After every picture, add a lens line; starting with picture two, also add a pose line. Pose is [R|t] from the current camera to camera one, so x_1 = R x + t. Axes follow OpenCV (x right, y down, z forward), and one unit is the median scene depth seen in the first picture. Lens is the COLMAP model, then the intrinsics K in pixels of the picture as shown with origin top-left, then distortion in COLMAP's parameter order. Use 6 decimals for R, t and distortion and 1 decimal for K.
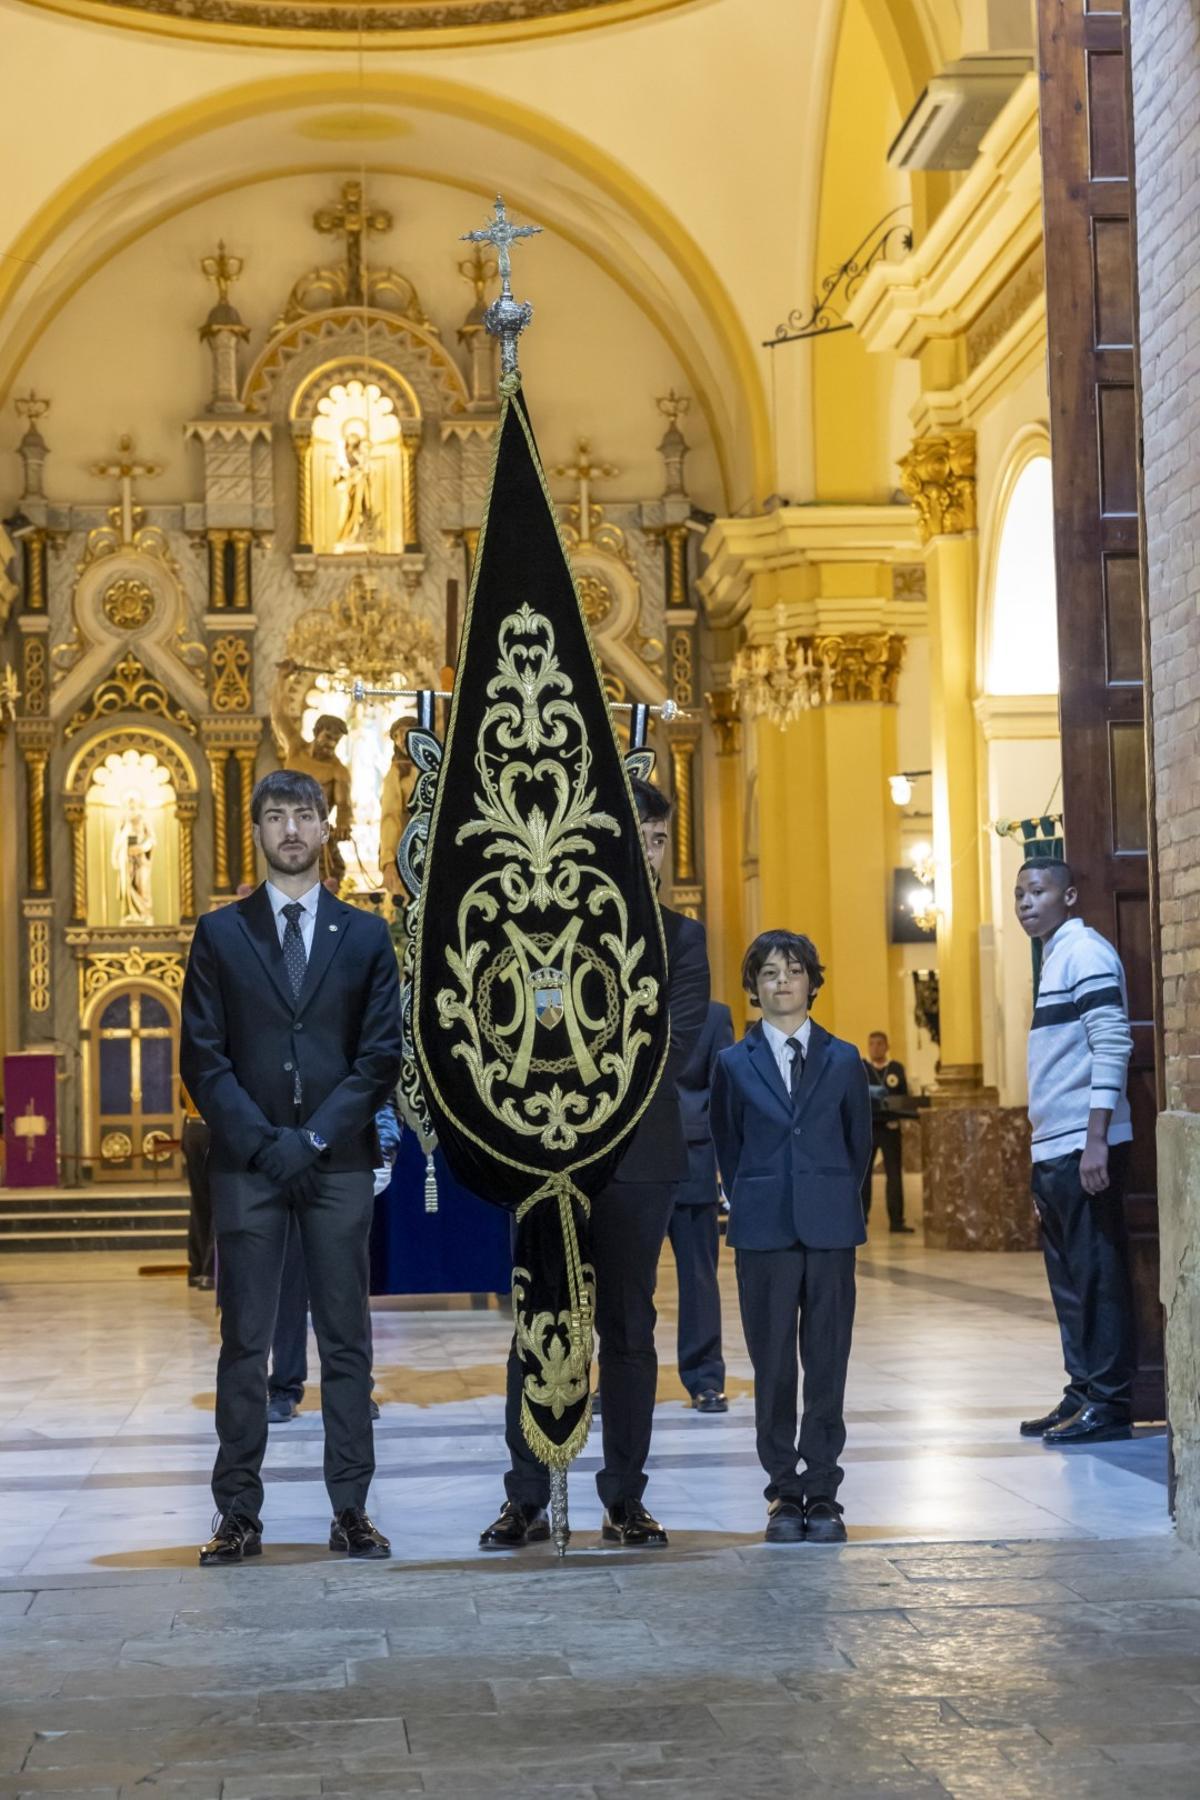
lens RADIAL K [[3249.7, 0, 600.0], [0, 3249.7, 900.0], [0, 0, 1]] dist [0.020527, 0.092129]
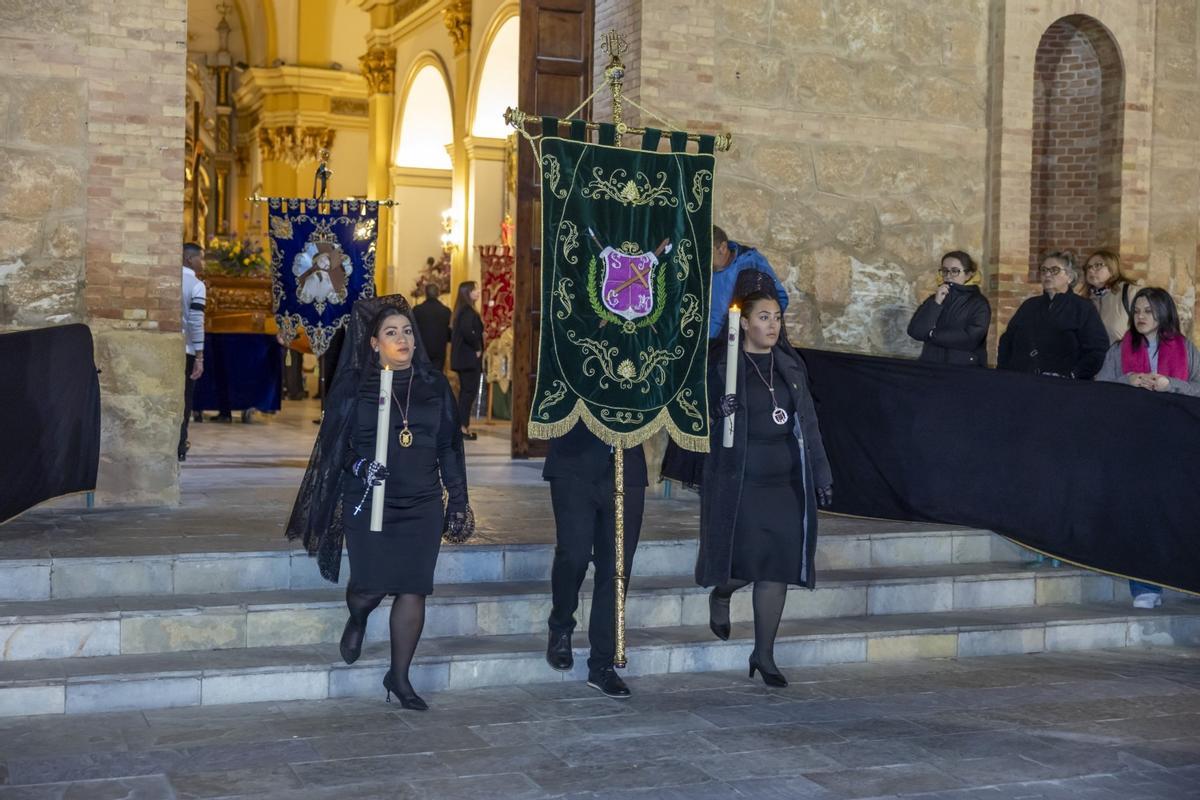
lens RADIAL K [[1538.6, 0, 600.0], [0, 1538.6, 400.0], [0, 0, 1]] dist [0.021624, -0.047991]
pose [[0.952323, 0.036427, 0.302910, -0.040683], [-0.065392, 0.994144, 0.086035, -0.000761], [-0.298002, -0.101741, 0.949128, -0.057870]]
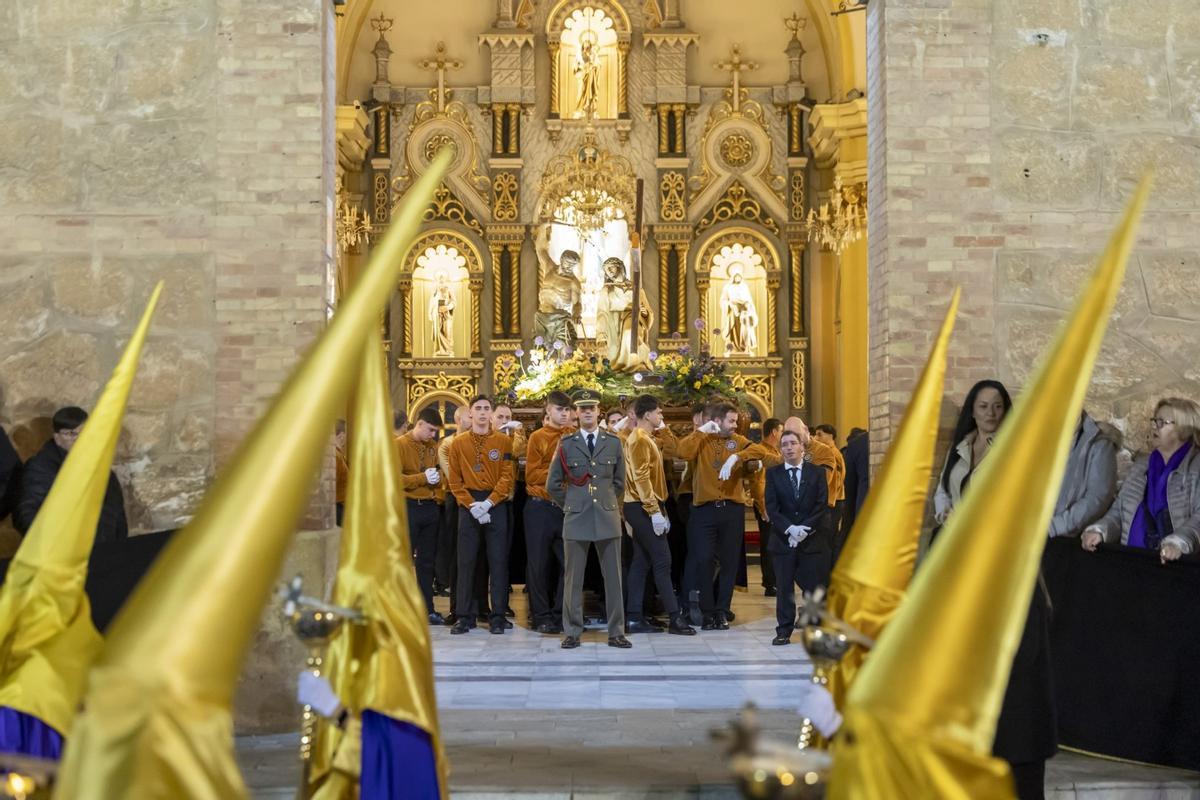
lens RADIAL K [[2329.0, 0, 600.0], [0, 2329.0, 400.0], [0, 0, 1]] dist [-0.031269, -0.067722]
pose [[0.996861, 0.018010, -0.077093, 0.019058], [-0.015238, 0.999222, 0.036388, -0.013501], [0.077689, -0.035099, 0.996360, -0.109691]]
